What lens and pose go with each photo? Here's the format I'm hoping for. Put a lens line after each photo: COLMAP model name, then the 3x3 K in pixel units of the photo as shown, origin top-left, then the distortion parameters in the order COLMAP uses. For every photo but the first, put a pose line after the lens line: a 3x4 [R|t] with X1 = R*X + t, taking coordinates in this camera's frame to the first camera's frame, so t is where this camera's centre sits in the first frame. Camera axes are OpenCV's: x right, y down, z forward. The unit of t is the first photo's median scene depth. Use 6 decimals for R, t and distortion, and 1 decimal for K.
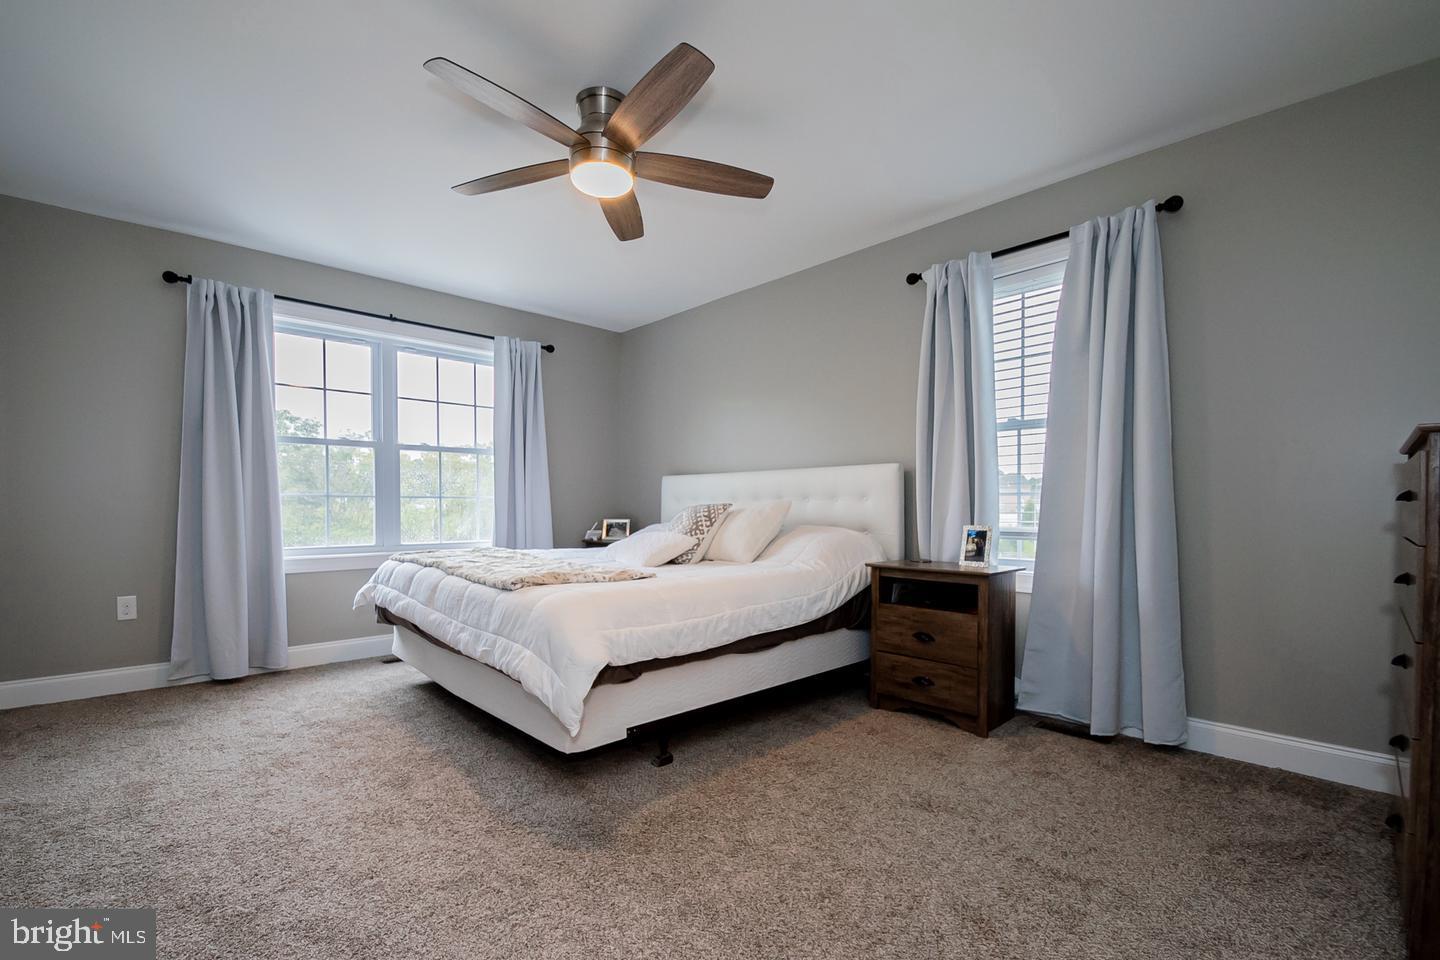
lens RADIAL K [[630.9, 0, 700.9], [0, 630.9, 512.6], [0, 0, 1]] dist [0.006155, -0.013072]
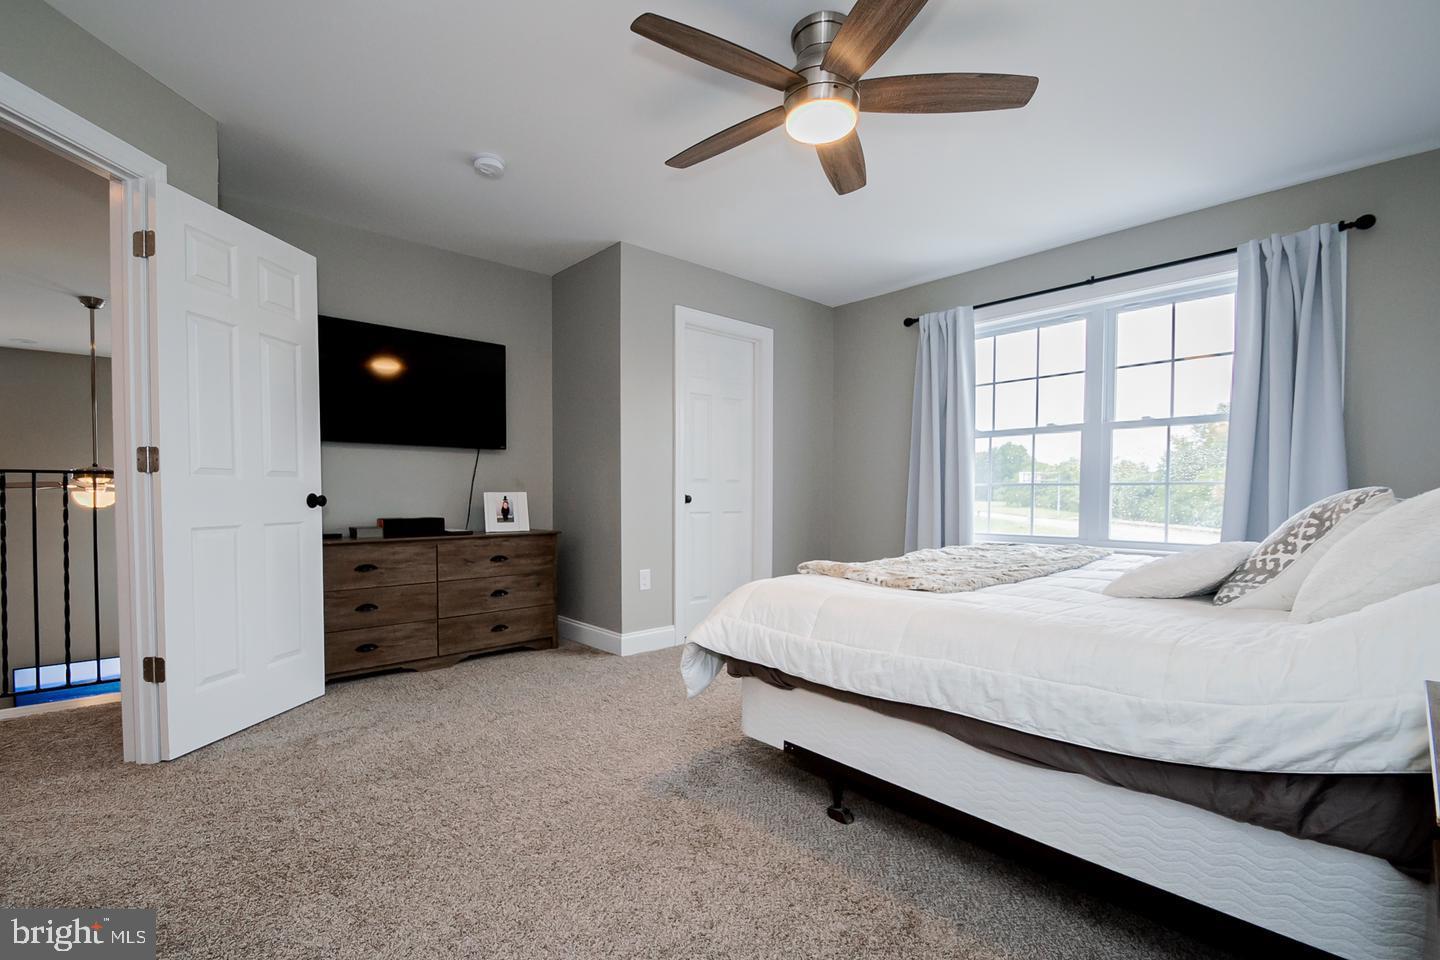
lens RADIAL K [[633.3, 0, 705.6], [0, 633.3, 512.8], [0, 0, 1]] dist [0.014655, -0.013901]
pose [[-0.025195, 0.027956, -0.999292, 0.563133], [-0.012894, 0.999517, 0.028288, -0.004460], [0.999599, 0.013598, -0.024822, 0.654559]]
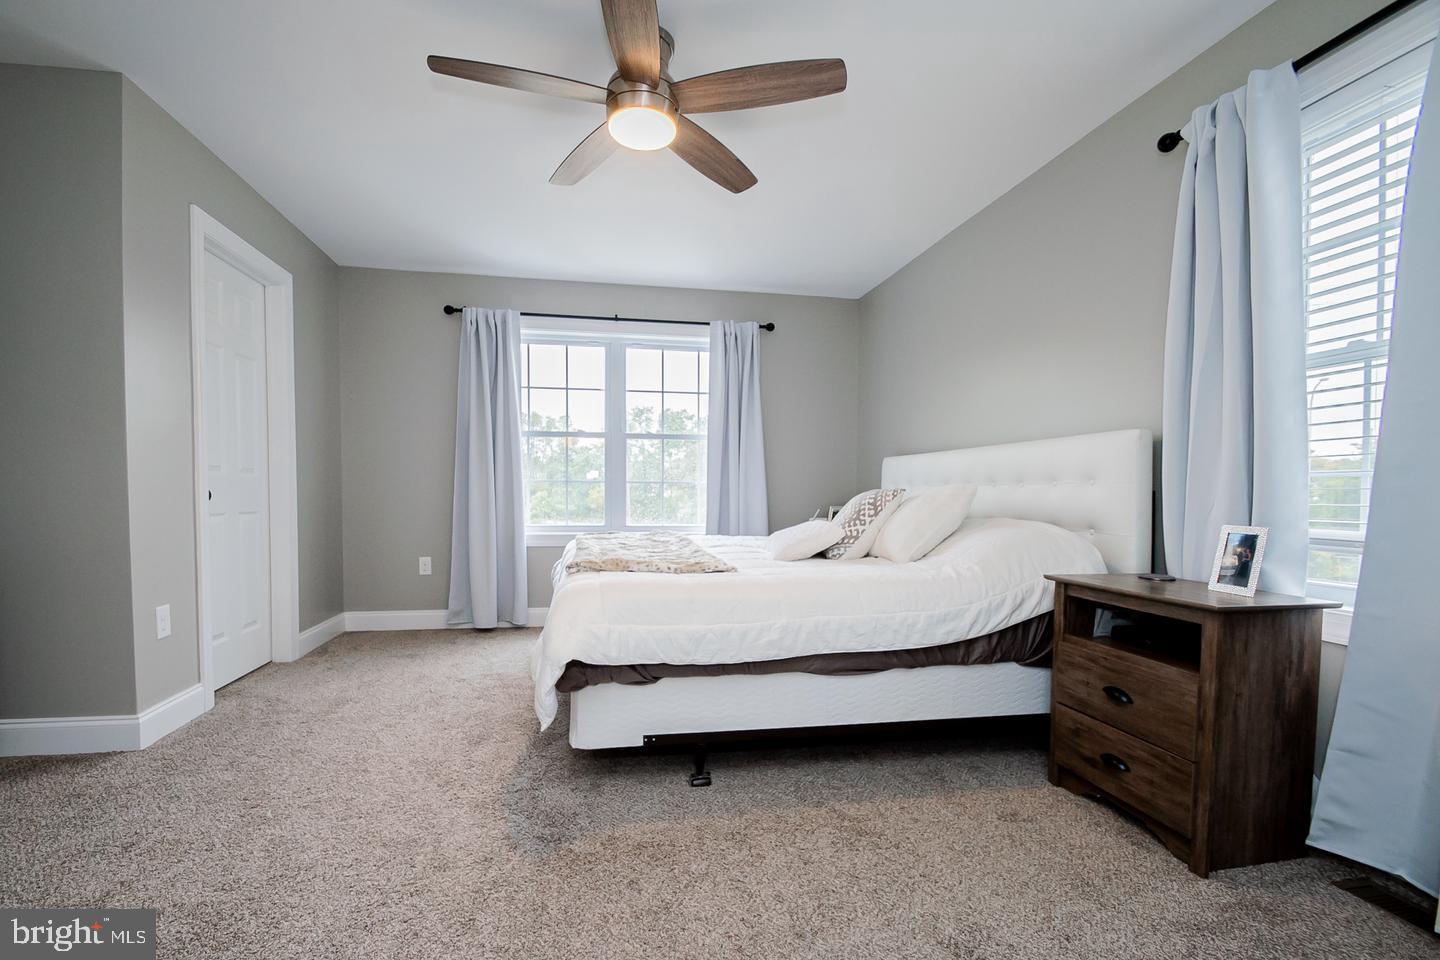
lens RADIAL K [[630.9, 0, 700.9], [0, 630.9, 512.6], [0, 0, 1]] dist [0.006155, -0.013072]
pose [[0.839971, 0.023643, -0.542116, 0.314657], [-0.011909, 0.999613, 0.025143, -0.001079], [0.542501, -0.014663, 0.839927, 0.208681]]
